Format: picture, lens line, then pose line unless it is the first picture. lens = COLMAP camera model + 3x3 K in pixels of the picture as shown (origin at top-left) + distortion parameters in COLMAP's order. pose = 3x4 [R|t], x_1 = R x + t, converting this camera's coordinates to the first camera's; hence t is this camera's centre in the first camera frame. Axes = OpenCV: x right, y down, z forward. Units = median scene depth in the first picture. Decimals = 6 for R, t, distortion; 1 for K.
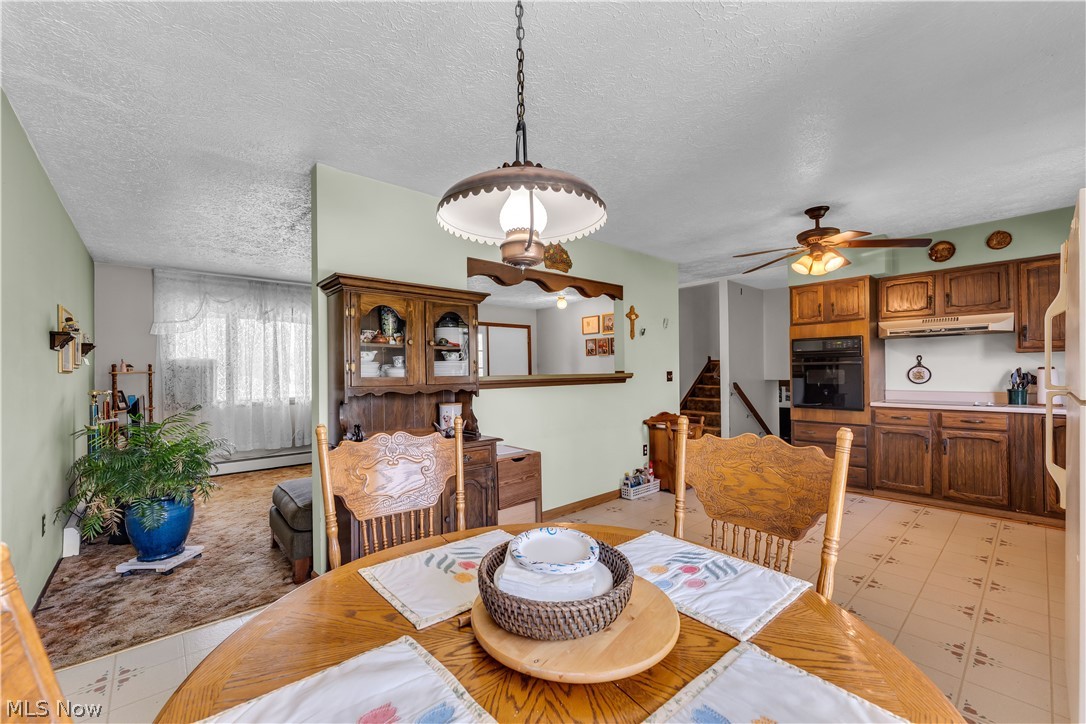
lens RADIAL K [[436.7, 0, 535.6], [0, 436.7, 365.6], [0, 0, 1]] dist [0.000107, -0.000537]
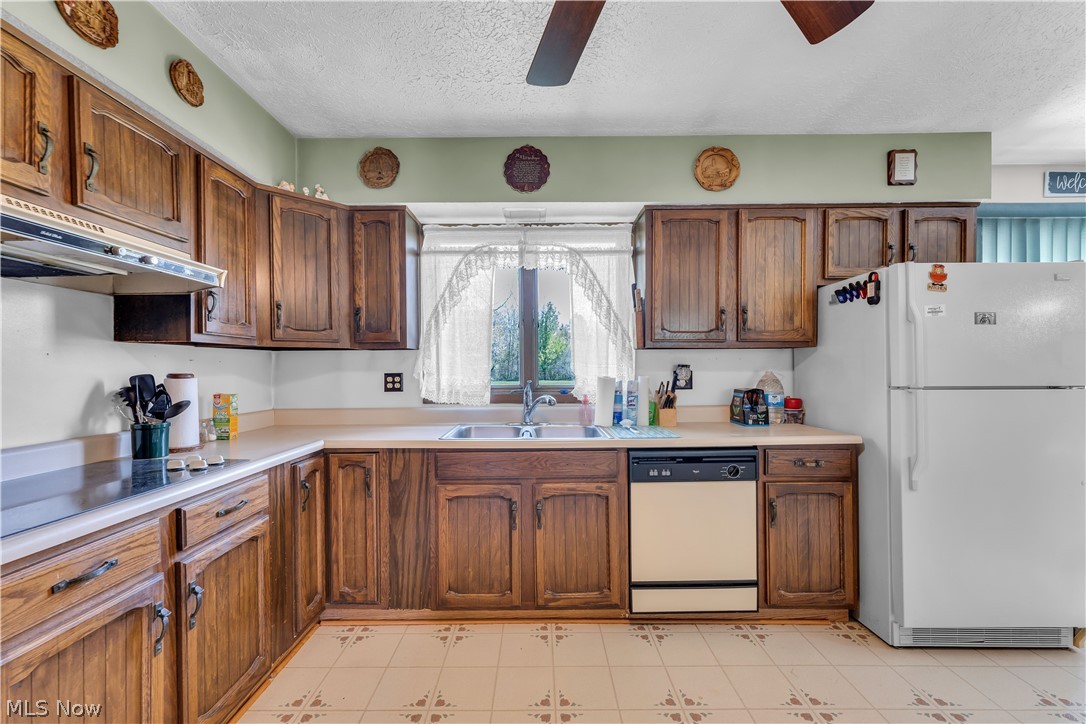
lens RADIAL K [[436.7, 0, 534.4], [0, 436.7, 370.0], [0, 0, 1]] dist [0.000107, -0.000537]
pose [[-0.750132, 0.013233, 0.661156, 0.381740], [0.002498, 0.999849, -0.017178, 0.005964], [-0.661284, -0.011234, -0.750052, 0.814985]]
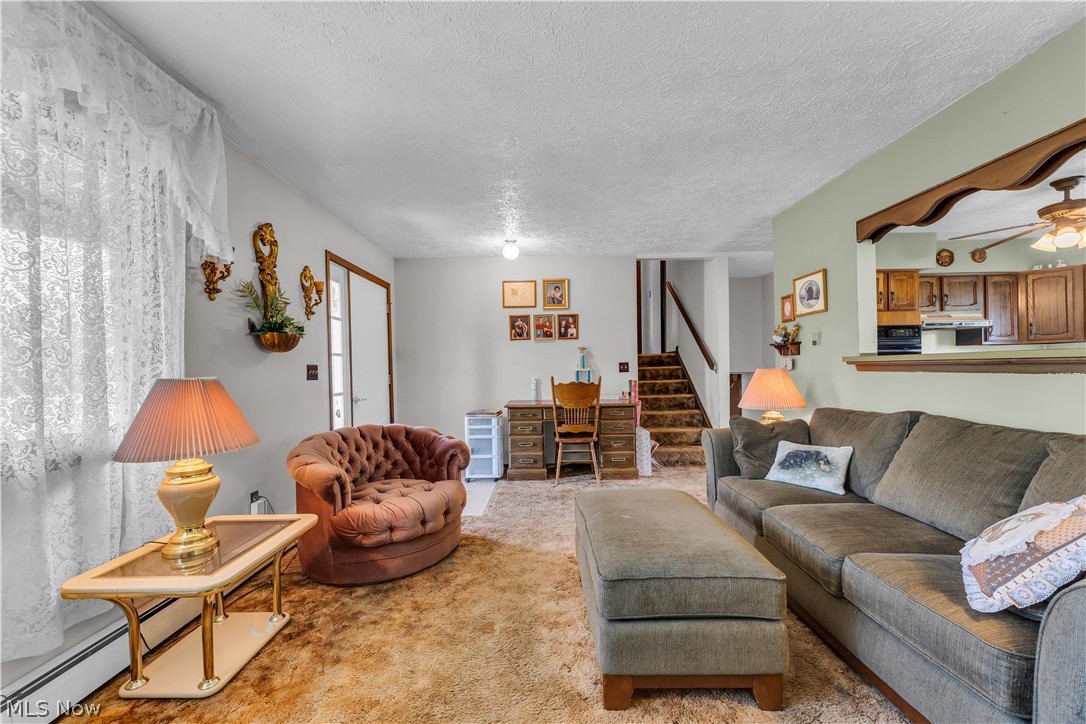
lens RADIAL K [[436.7, 0, 537.4], [0, 436.7, 368.8], [0, 0, 1]] dist [0.000107, -0.000537]
pose [[0.664416, 0.001495, 0.747361, -0.544620], [-0.003050, 0.999995, 0.000711, 0.032012], [-0.747357, -0.002751, 0.664417, 0.829930]]
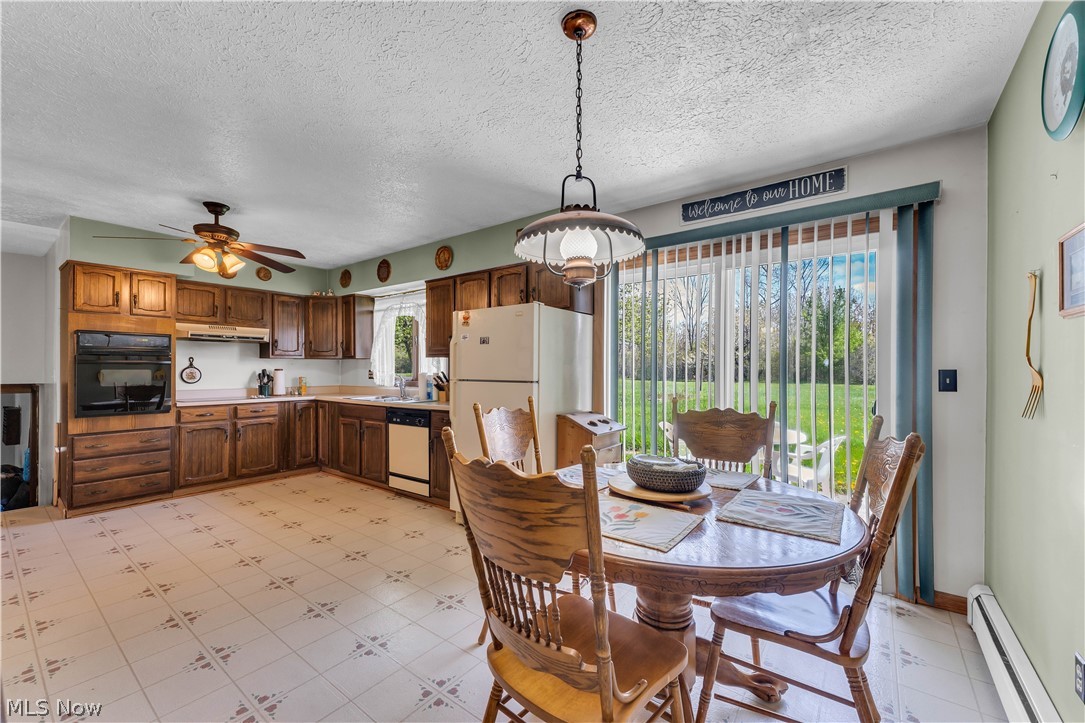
lens RADIAL K [[436.3, 0, 535.5], [0, 436.3, 370.6], [0, 0, 1]] dist [0.000107, -0.000537]
pose [[-0.200813, 0.006569, 0.979608, -0.308797], [-0.016839, 0.999807, -0.010156, 0.005870], [-0.979485, -0.018535, -0.200664, 0.334728]]
